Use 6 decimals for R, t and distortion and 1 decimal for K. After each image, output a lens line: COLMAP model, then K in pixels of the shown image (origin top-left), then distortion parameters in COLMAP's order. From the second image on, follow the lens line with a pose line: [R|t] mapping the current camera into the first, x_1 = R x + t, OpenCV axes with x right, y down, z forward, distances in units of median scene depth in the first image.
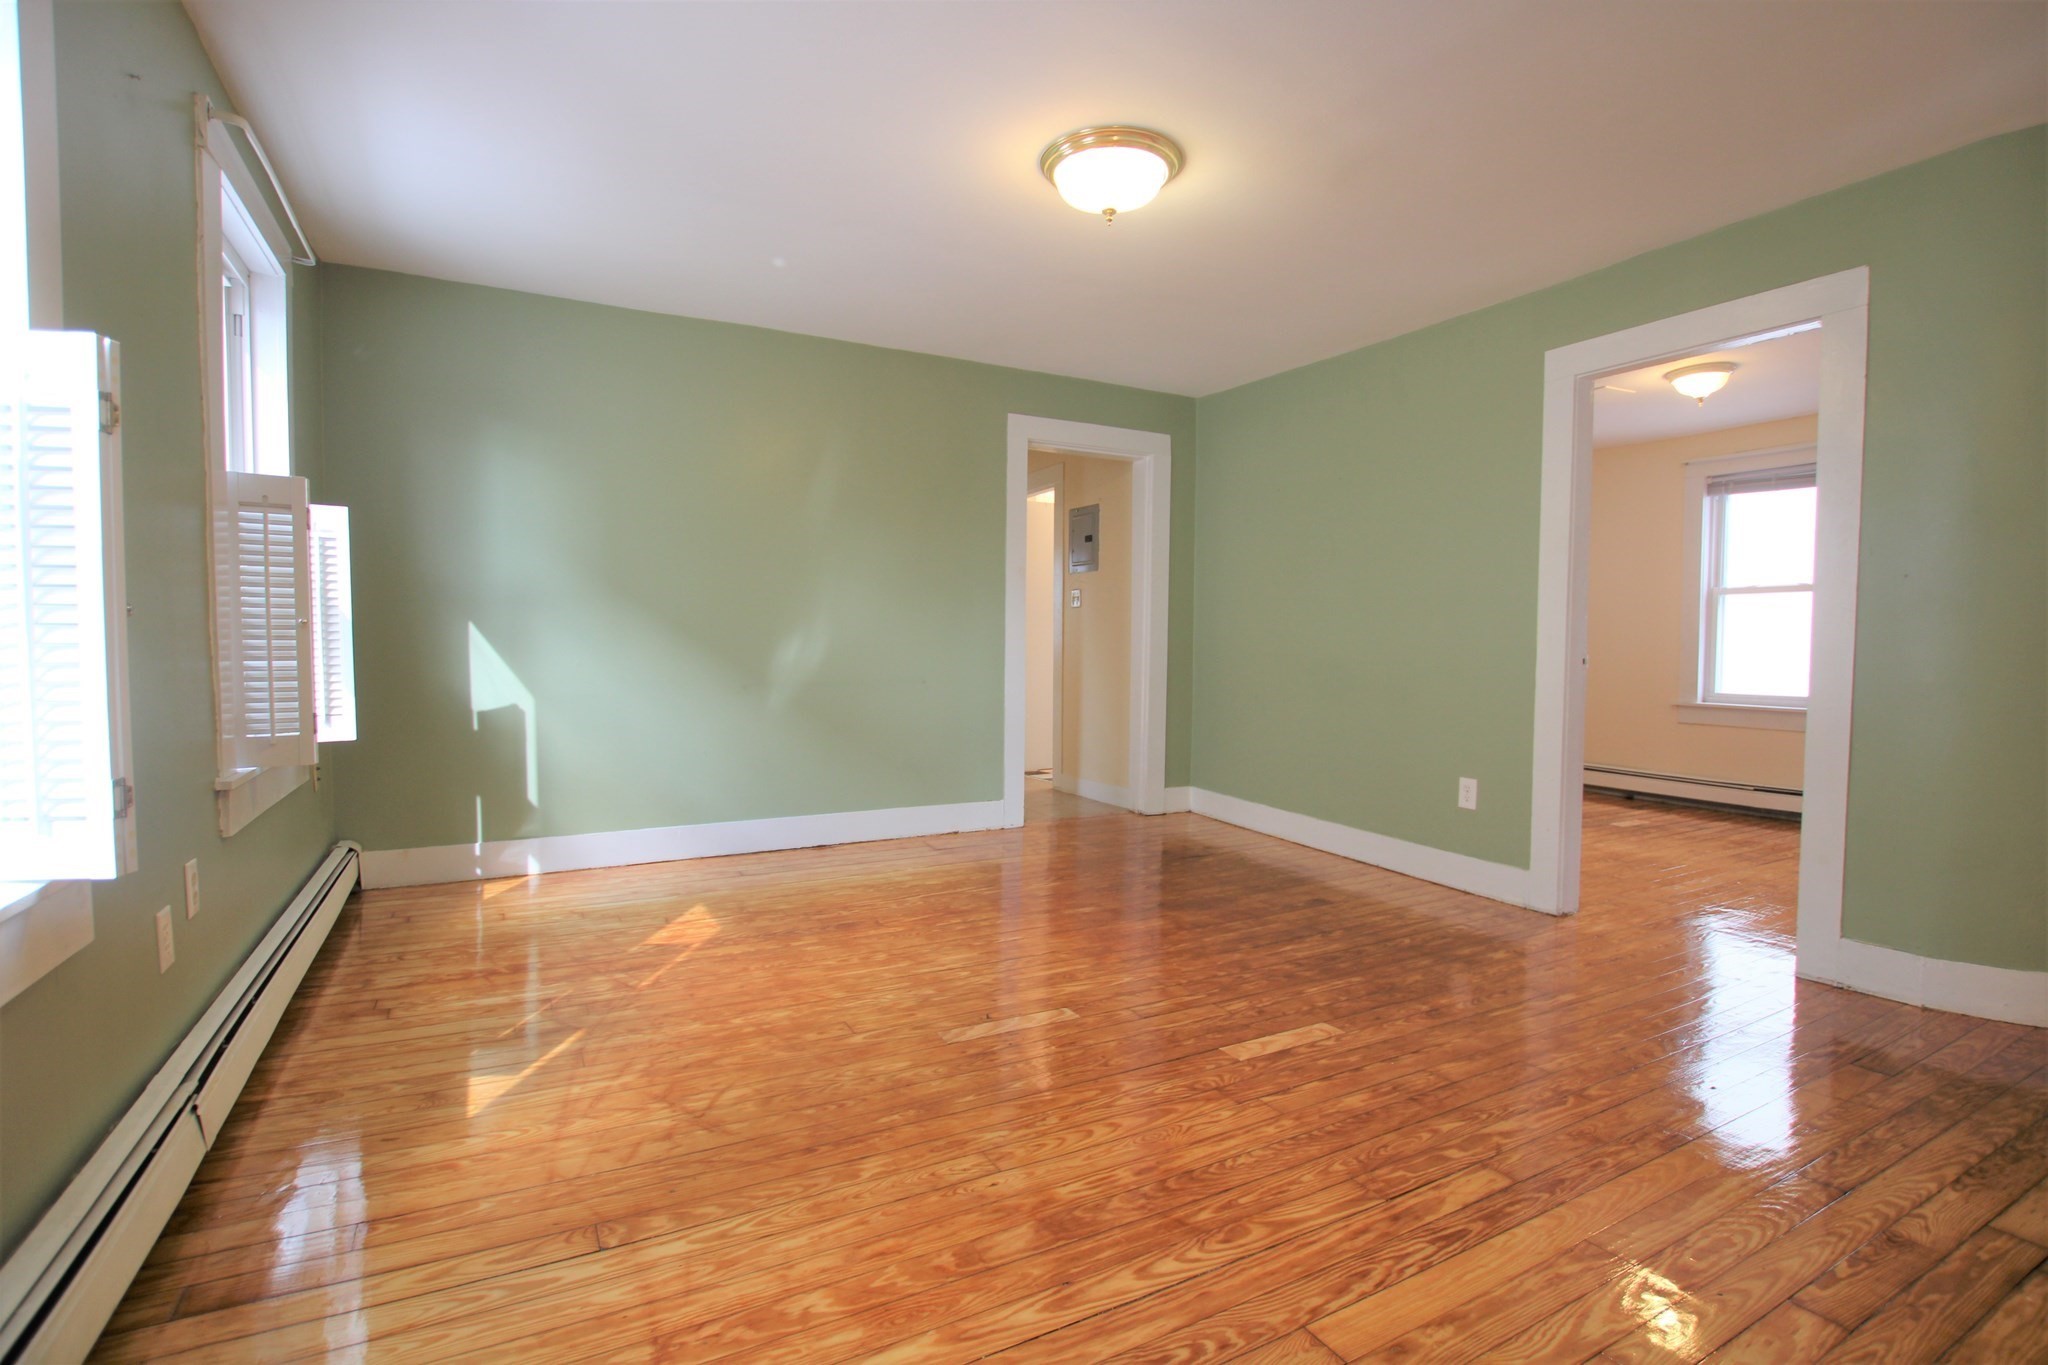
lens RADIAL K [[951.9, 0, 1019.8], [0, 951.9, 683.9], [0, 0, 1]] dist [-0.037571, 0.006680]
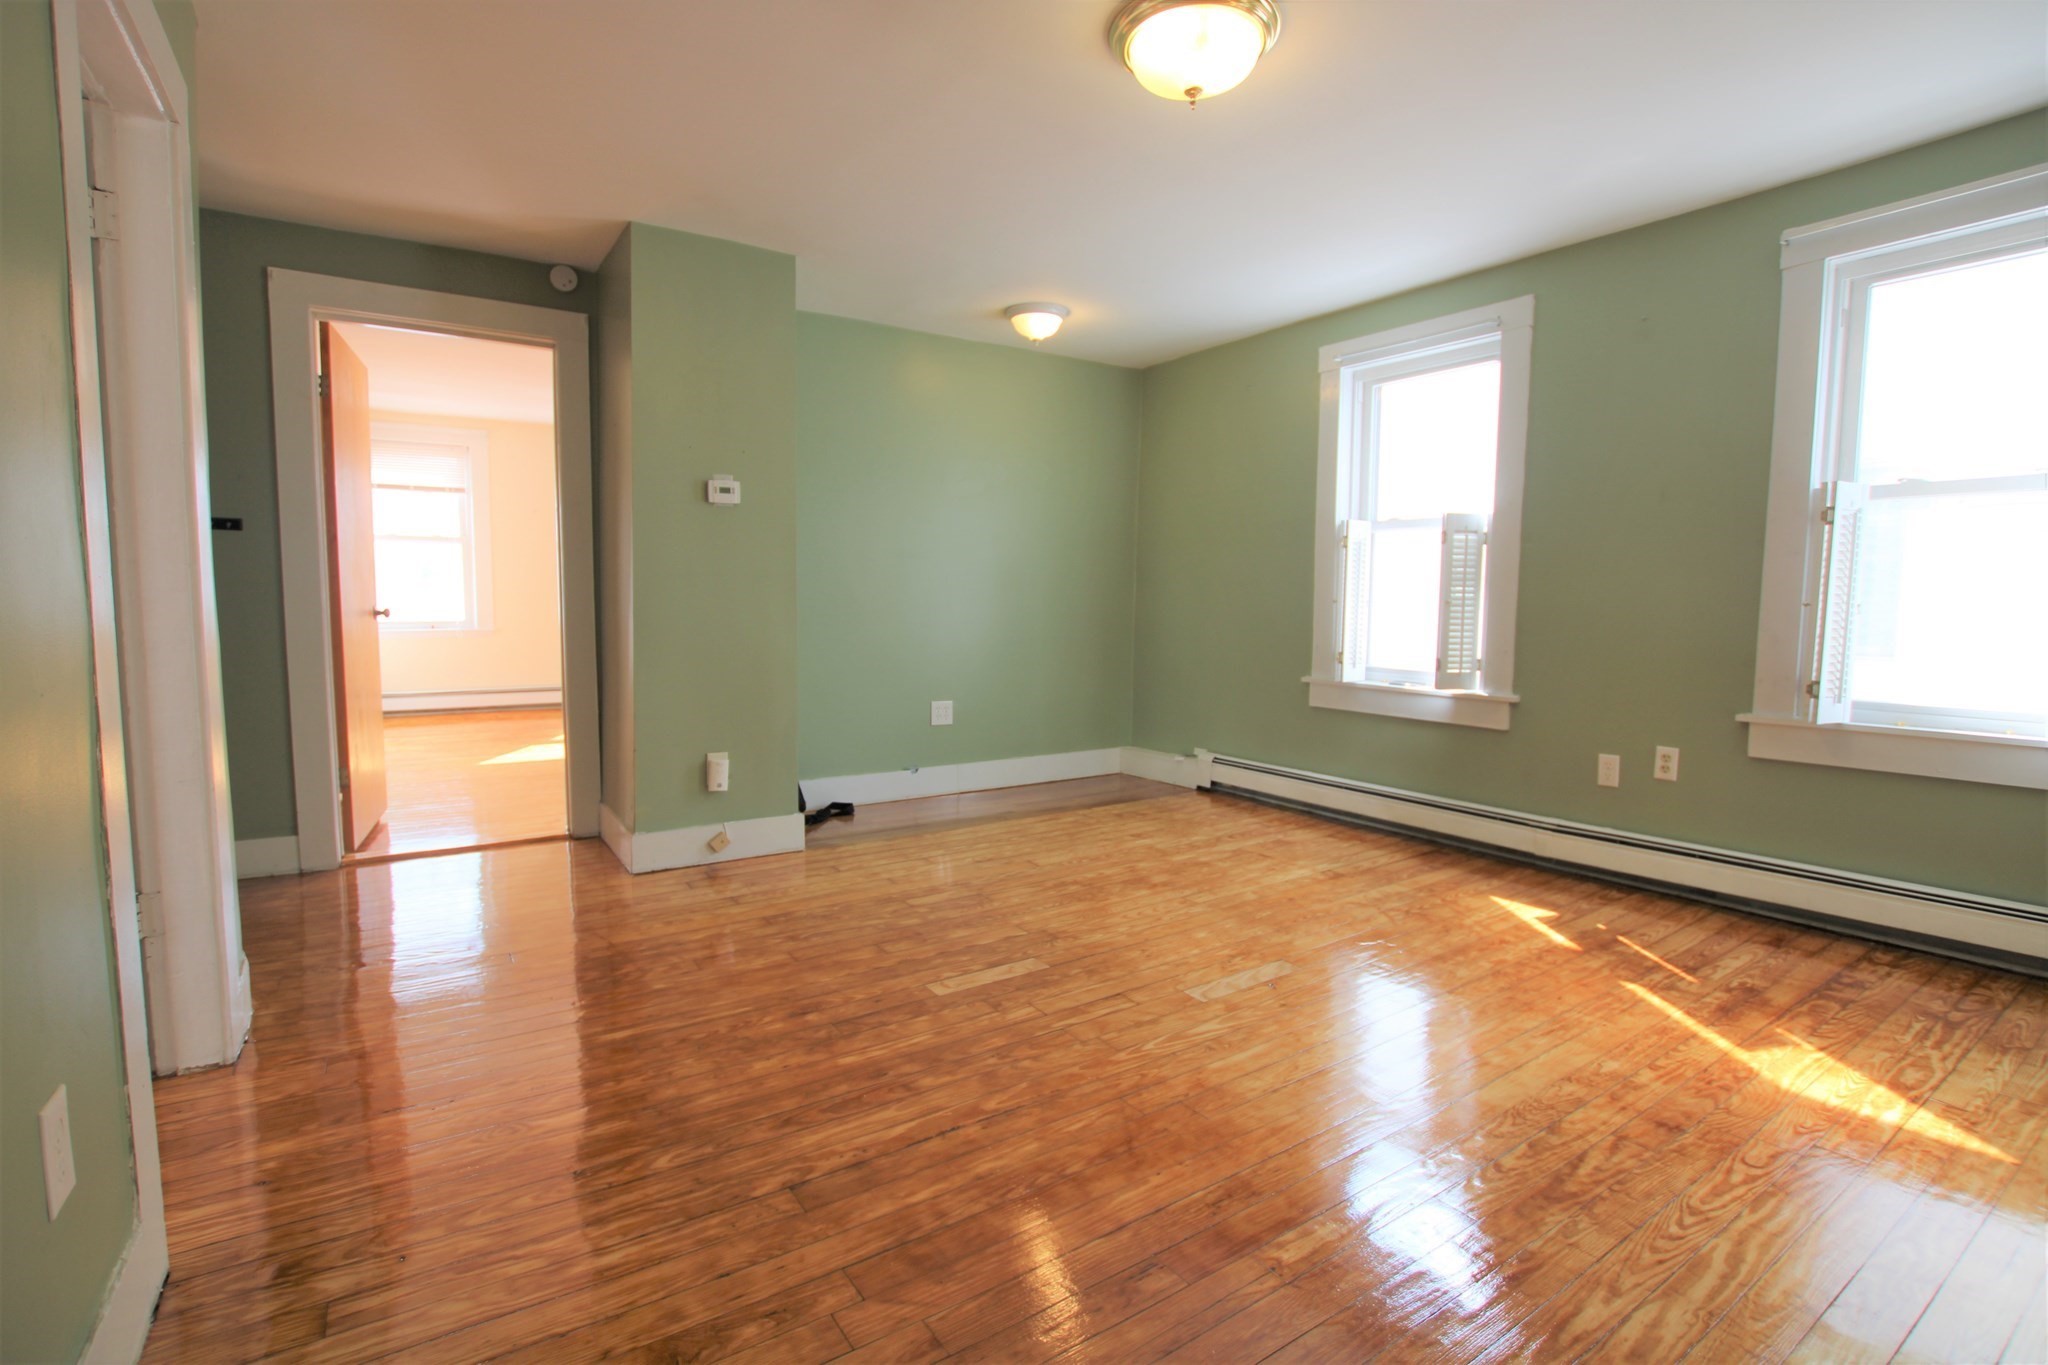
lens RADIAL K [[951.9, 0, 1019.8], [0, 951.9, 683.9], [0, 0, 1]] dist [-0.037571, 0.006680]
pose [[-0.995654, -0.004997, -0.093000, 0.337744], [-0.017136, 0.991340, 0.130200, -0.095256], [0.091544, 0.131228, -0.987116, 1.979734]]
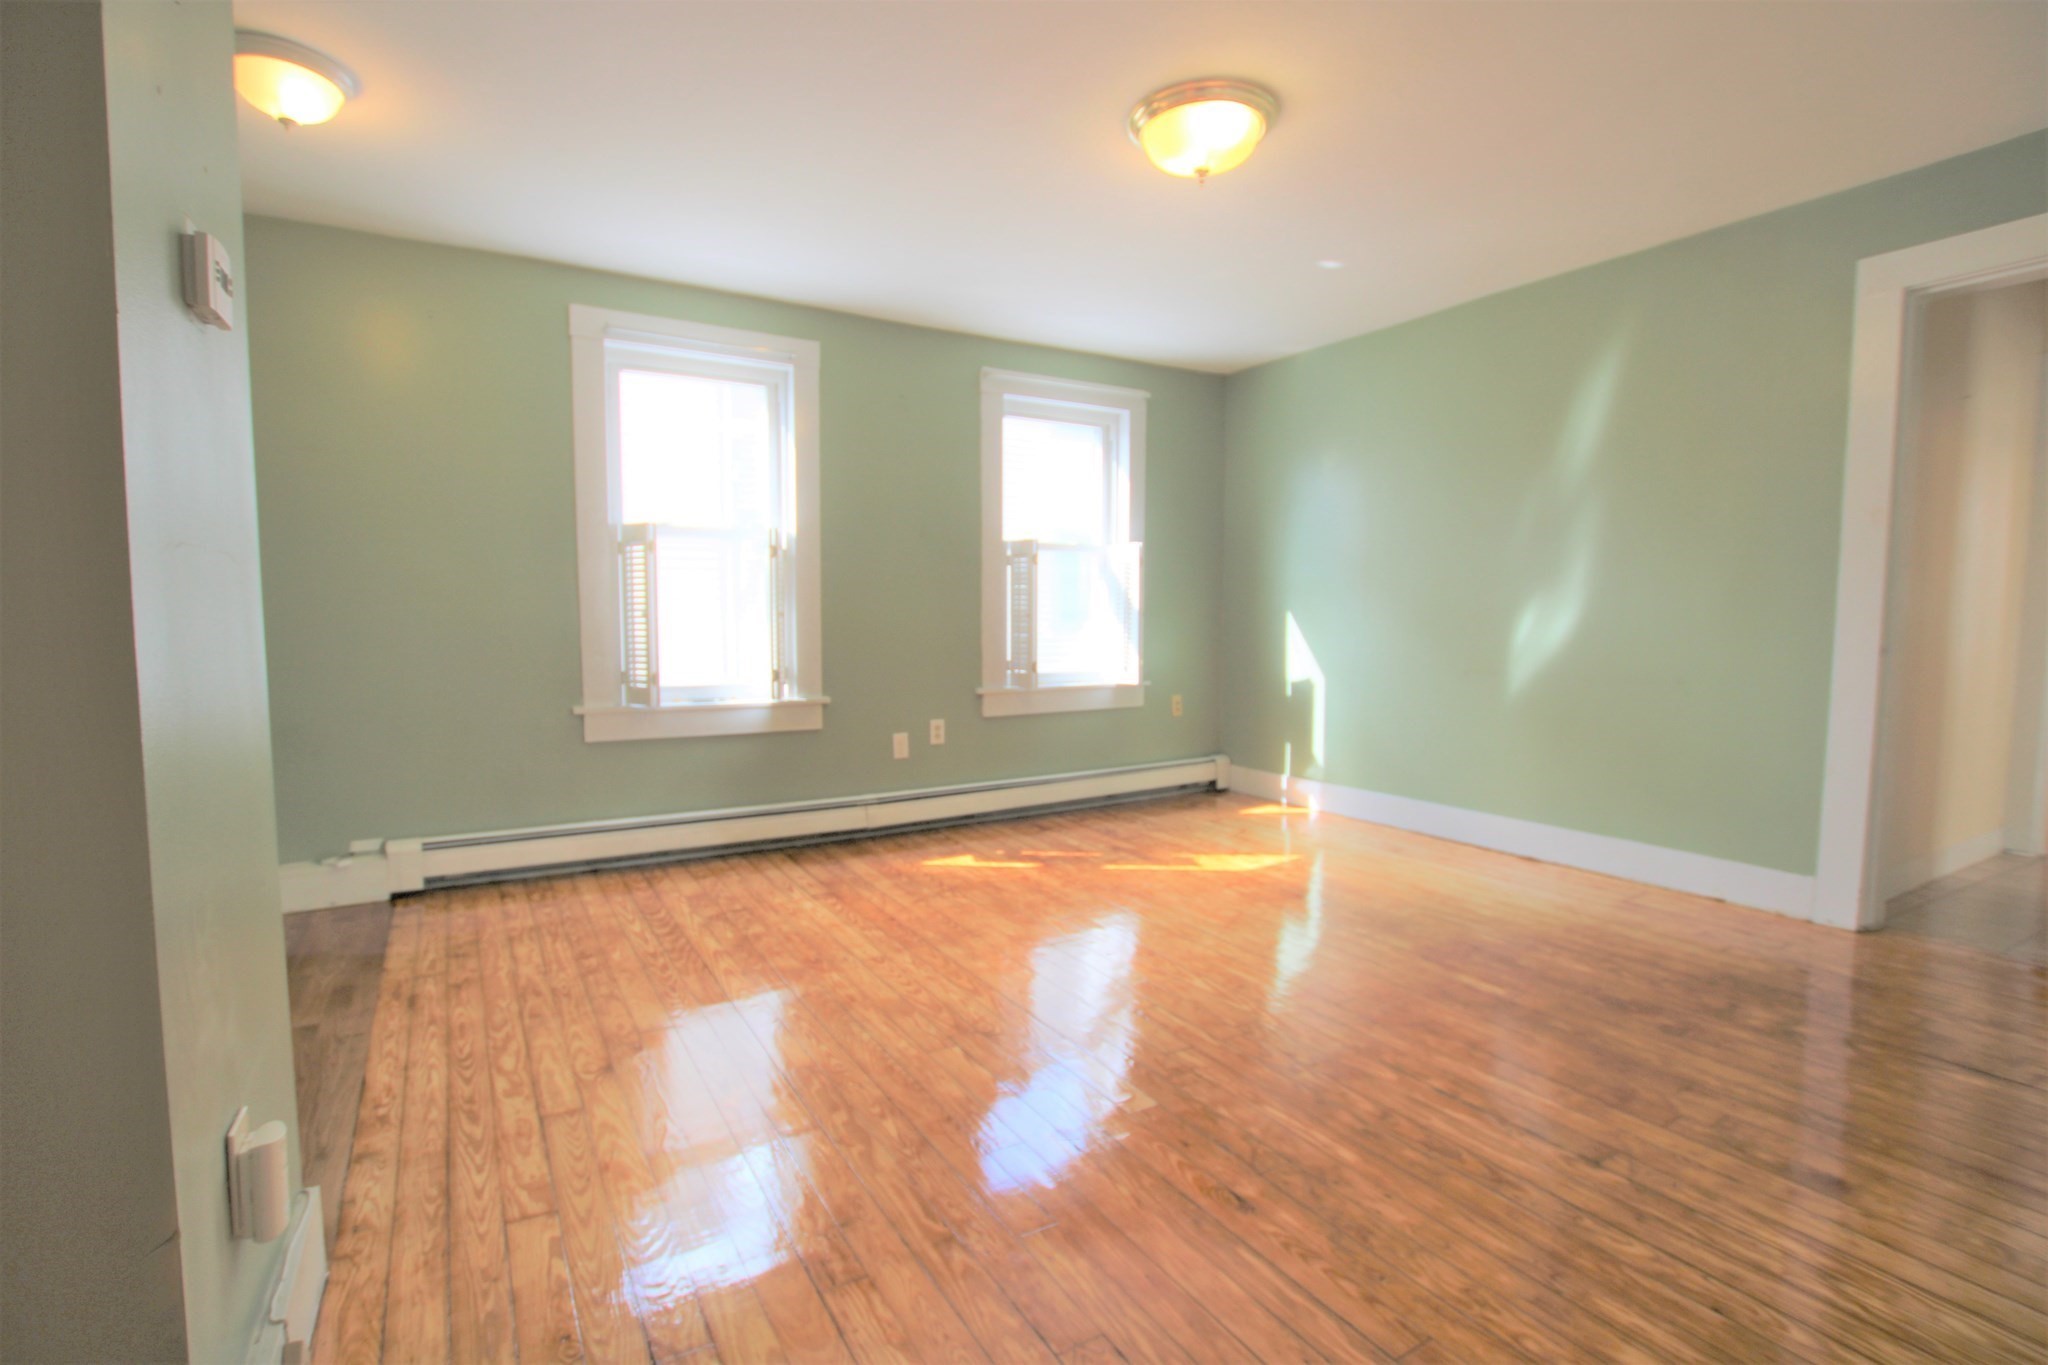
lens RADIAL K [[948.3, 0, 1025.0], [0, 948.3, 692.6], [0, 0, 1]] dist [-0.038142, 0.009490]
pose [[0.047639, 0.078665, -0.995762, 1.113233], [-0.048073, 0.995919, 0.076377, -0.049497], [0.997707, 0.044231, 0.051226, 0.845483]]
